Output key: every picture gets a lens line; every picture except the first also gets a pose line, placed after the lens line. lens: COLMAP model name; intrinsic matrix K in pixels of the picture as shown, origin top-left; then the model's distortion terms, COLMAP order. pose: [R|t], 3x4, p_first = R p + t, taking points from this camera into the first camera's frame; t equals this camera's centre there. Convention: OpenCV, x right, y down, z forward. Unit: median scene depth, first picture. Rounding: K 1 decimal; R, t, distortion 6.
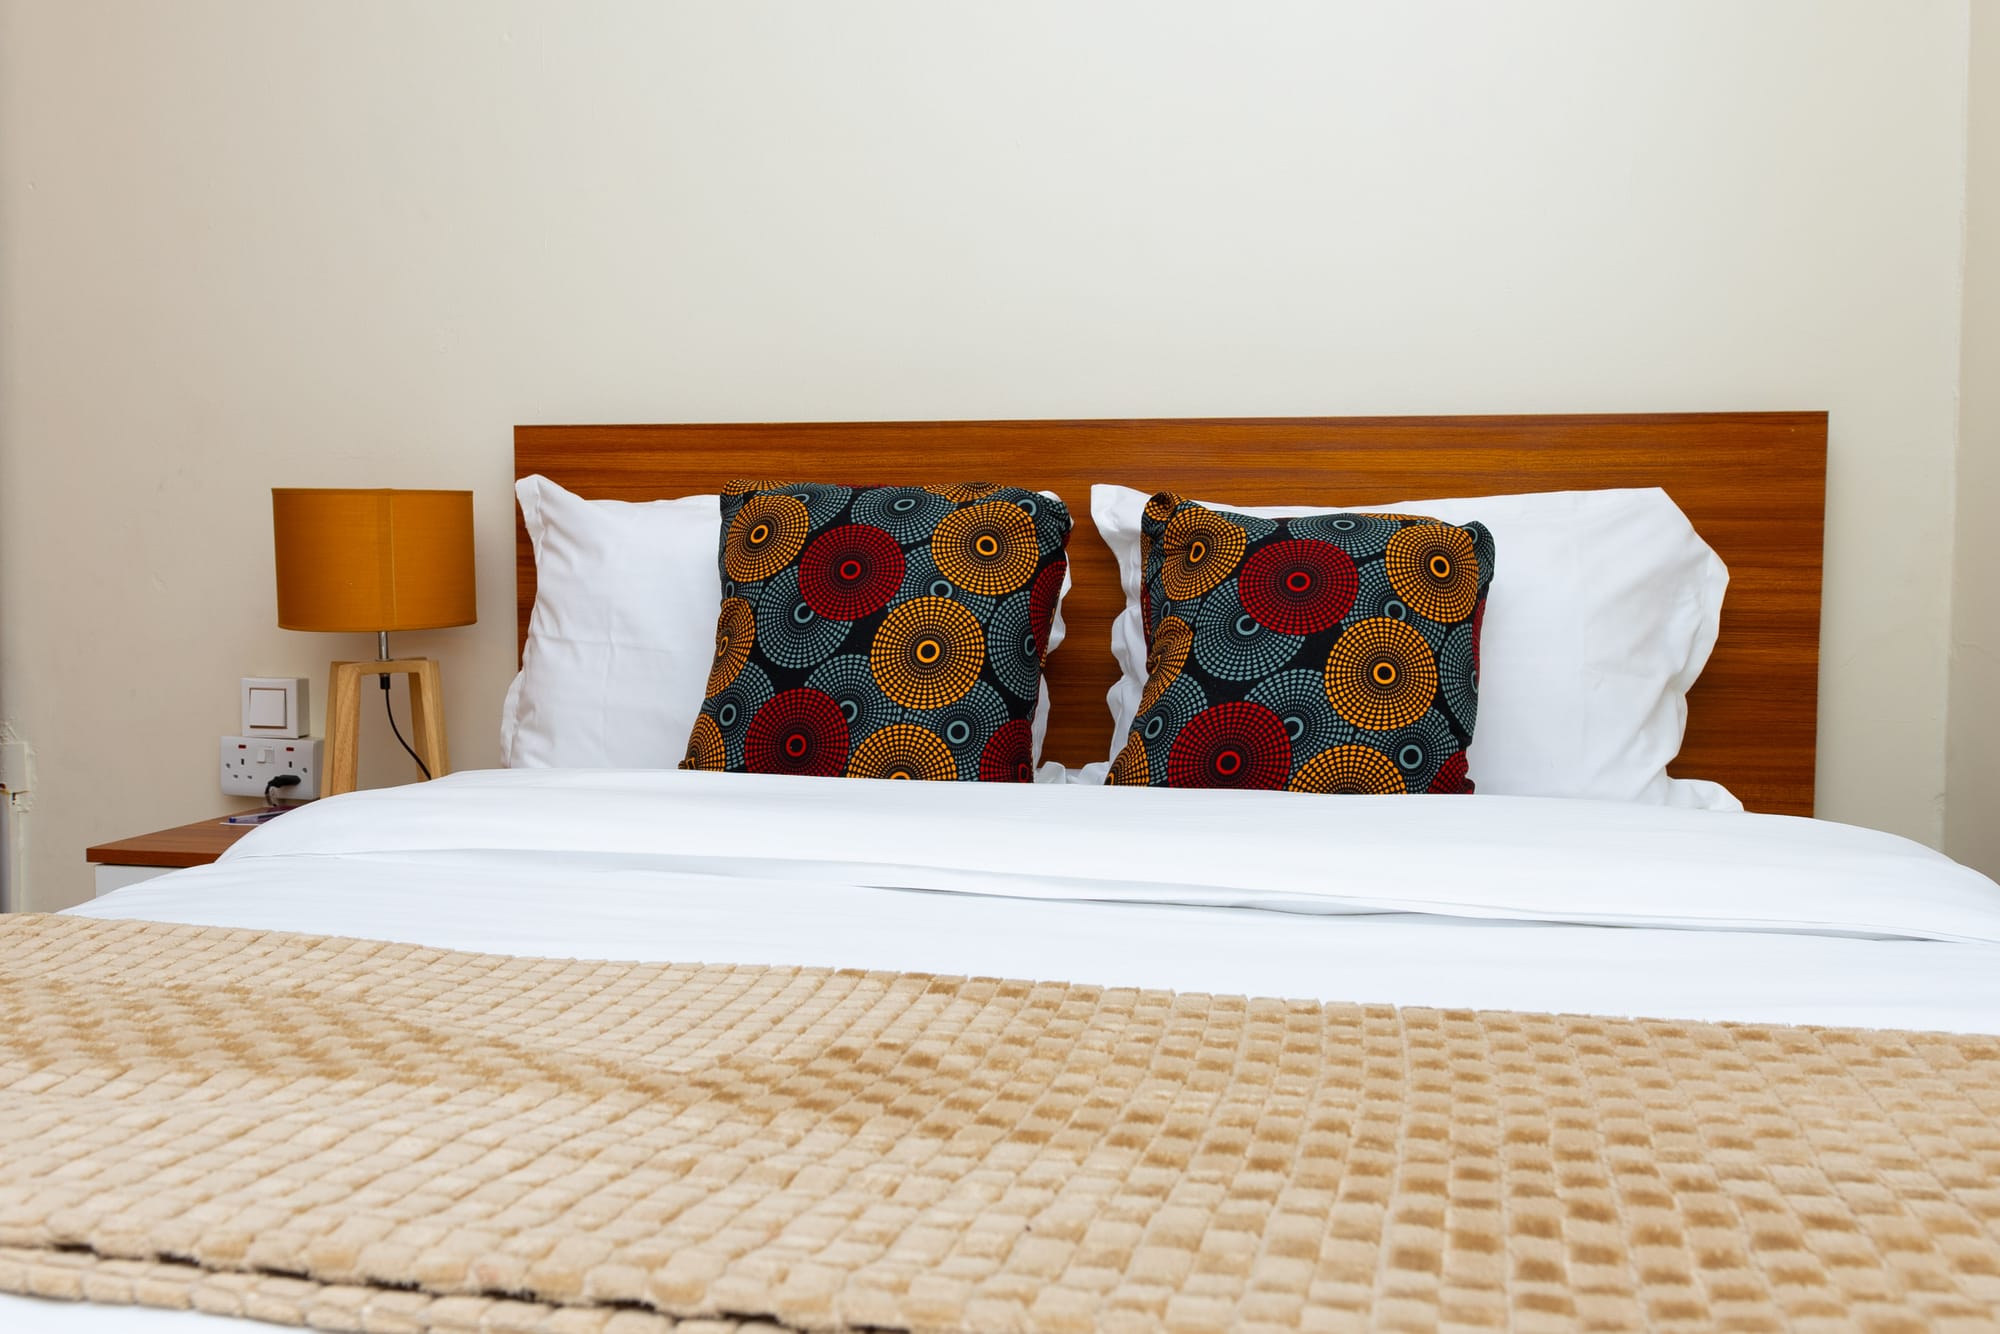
lens RADIAL K [[1660.1, 0, 1000.0], [0, 1660.1, 667.0], [0, 0, 1]] dist [0.005452, 0.004297]
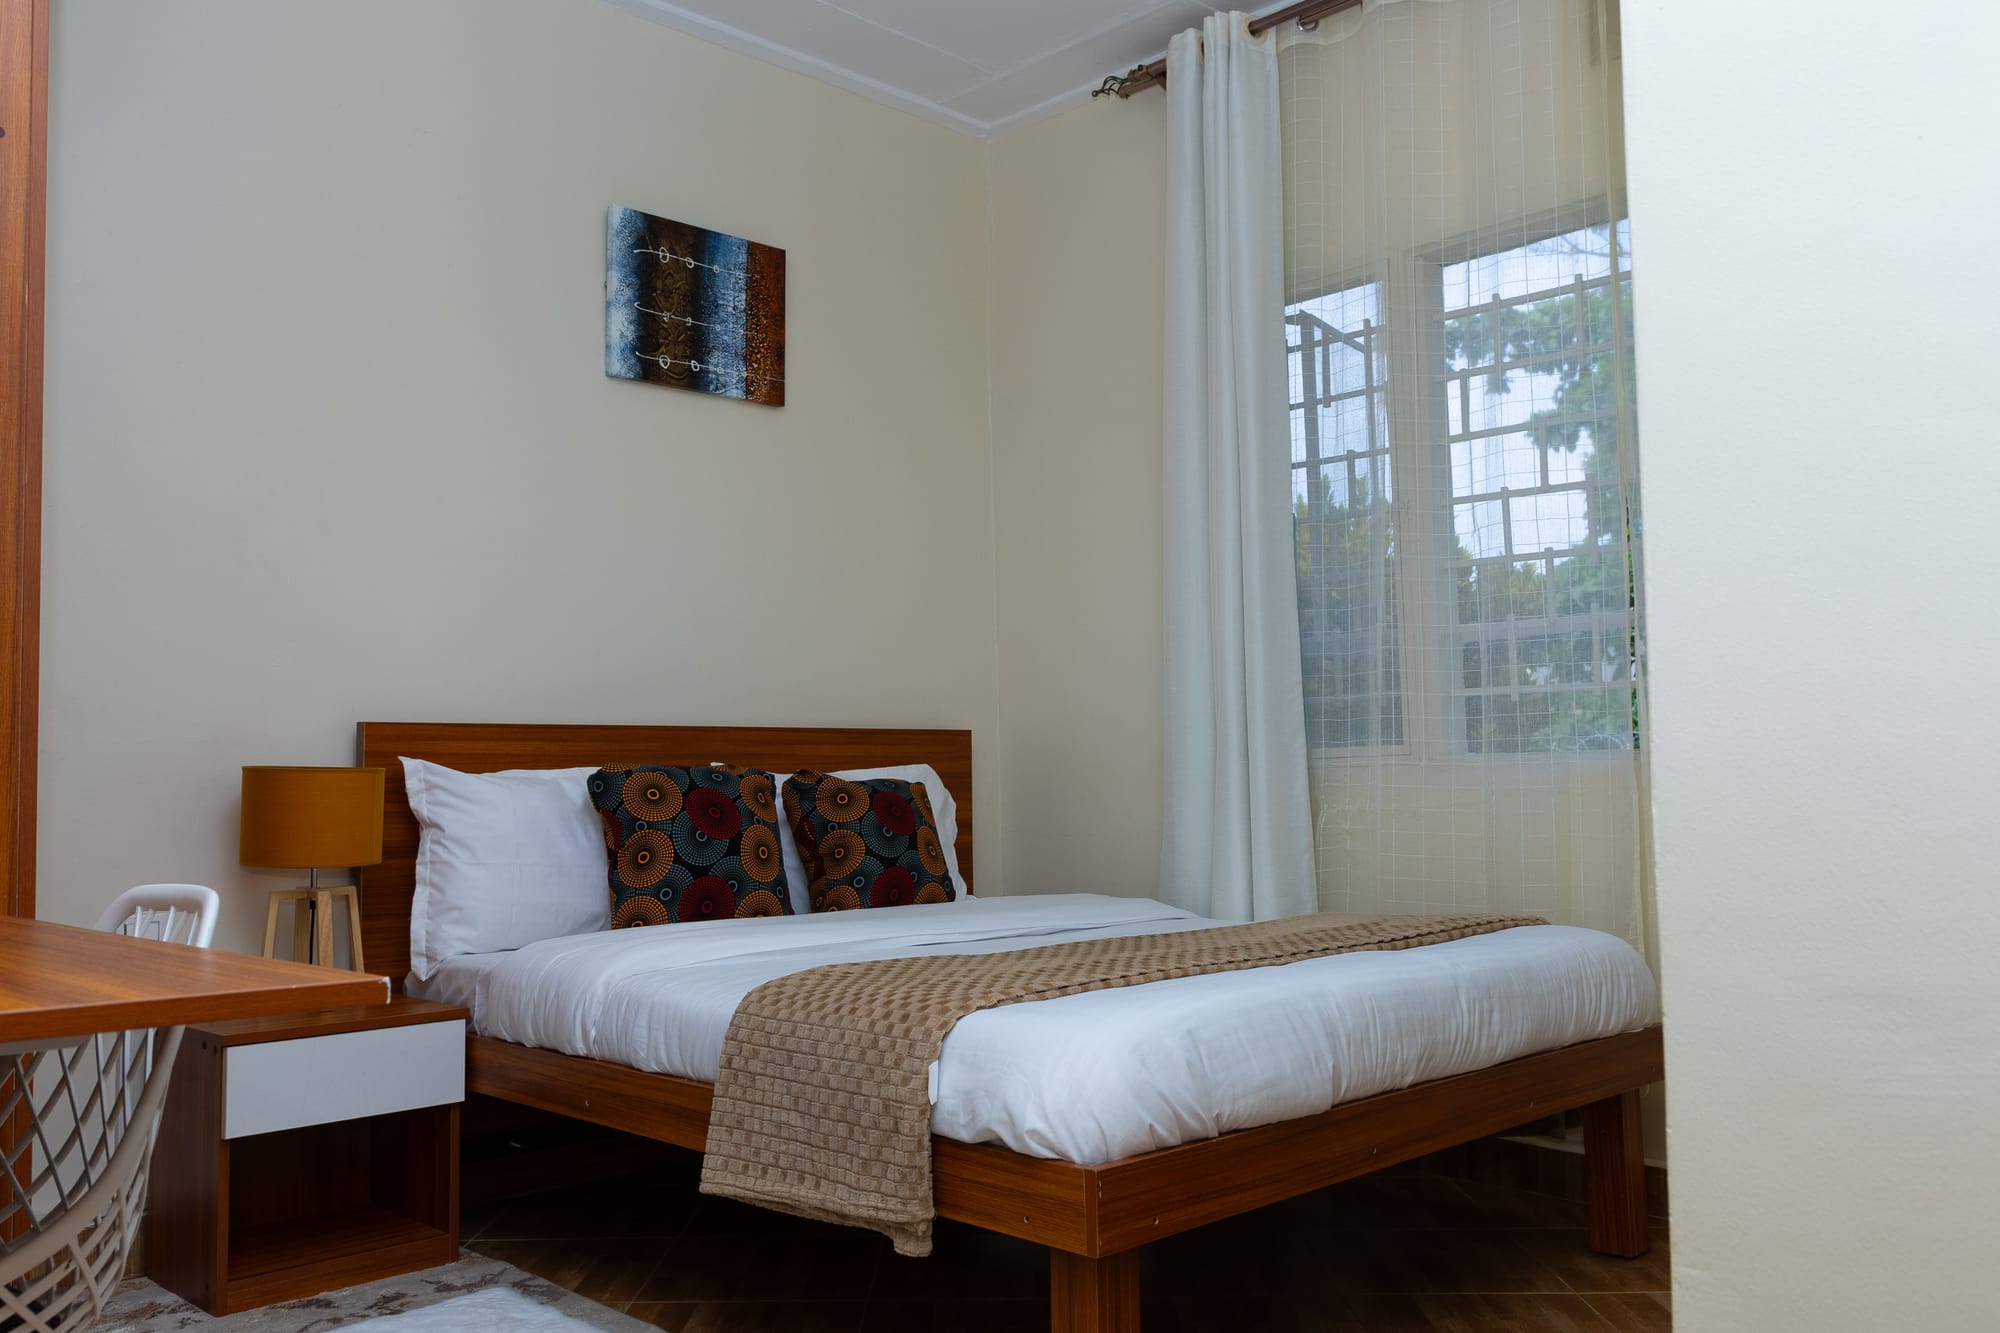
lens RADIAL K [[1629.2, 0, 1000.0], [0, 1629.2, 666.5], [0, 0, 1]] dist [0.004265, 0.001397]
pose [[0.577097, 0.042400, 0.815574, -1.379200], [0.069559, 0.992470, -0.100816, -0.012975], [-0.813708, 0.114911, 0.569803, -0.333619]]
